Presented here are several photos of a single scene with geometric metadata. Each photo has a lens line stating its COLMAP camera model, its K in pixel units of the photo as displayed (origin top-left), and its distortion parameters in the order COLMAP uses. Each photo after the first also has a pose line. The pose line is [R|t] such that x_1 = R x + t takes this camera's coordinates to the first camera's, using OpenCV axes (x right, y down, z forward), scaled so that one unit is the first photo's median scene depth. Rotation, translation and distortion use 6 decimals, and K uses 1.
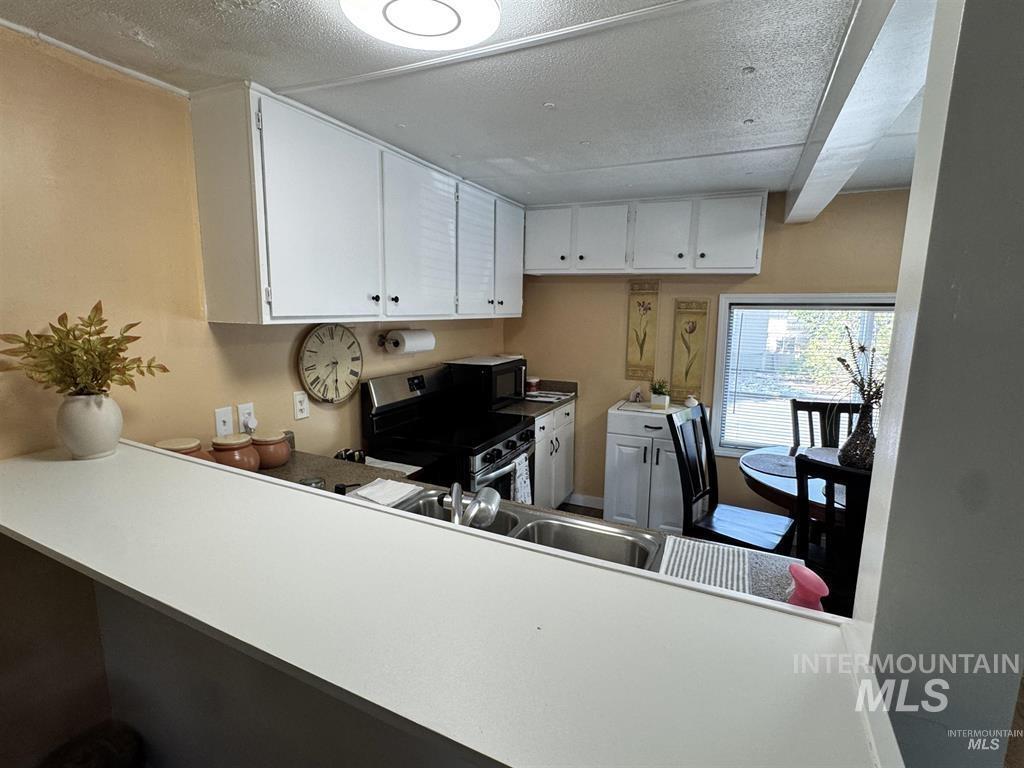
lens RADIAL K [[496.5, 0, 507.7], [0, 496.5, 386.4], [0, 0, 1]] dist [0.003579, 0.000704]
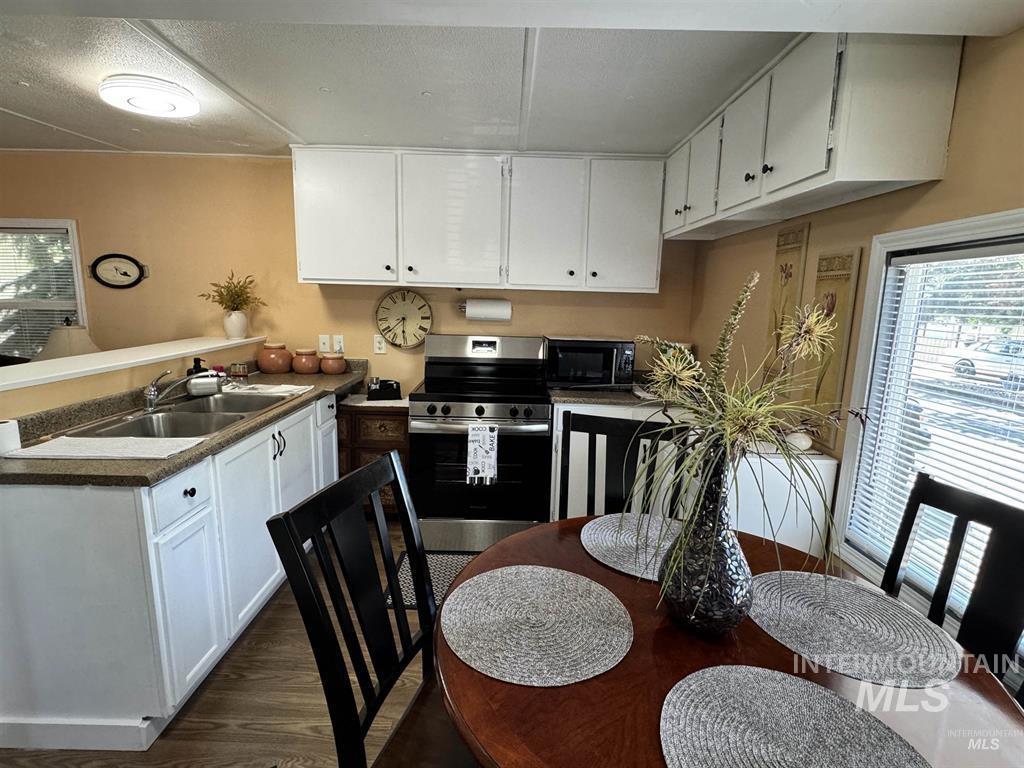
lens RADIAL K [[492.0, 0, 508.8], [0, 492.0, 386.2], [0, 0, 1]] dist [-0.003299, 0.000957]
pose [[0.432187, 0.153746, -0.888581, 0.783011], [-0.164774, 0.982234, 0.089808, -0.025686], [0.886603, 0.107601, 0.449842, 0.515175]]
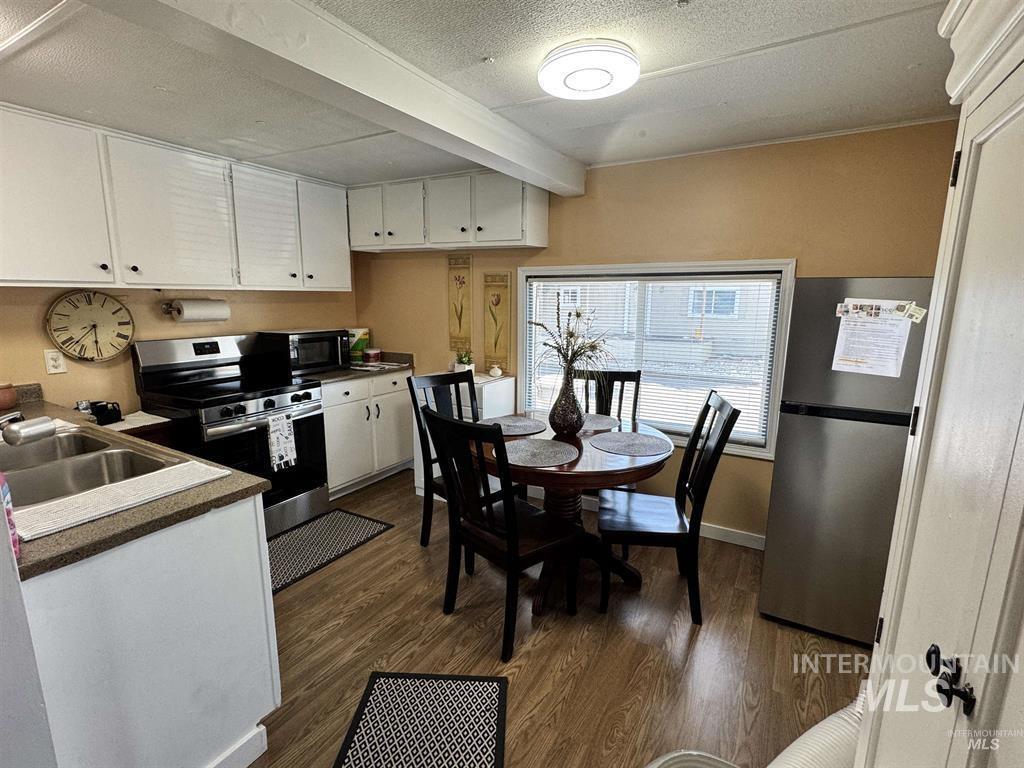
lens RADIAL K [[492.0, 0, 508.0], [0, 492.0, 386.4], [0, 0, 1]] dist [-0.003299, 0.000957]
pose [[0.996601, 0.012634, -0.081403, 0.532977], [-0.010634, 0.999632, 0.024951, 0.040697], [0.081689, -0.024001, 0.996369, -0.034758]]
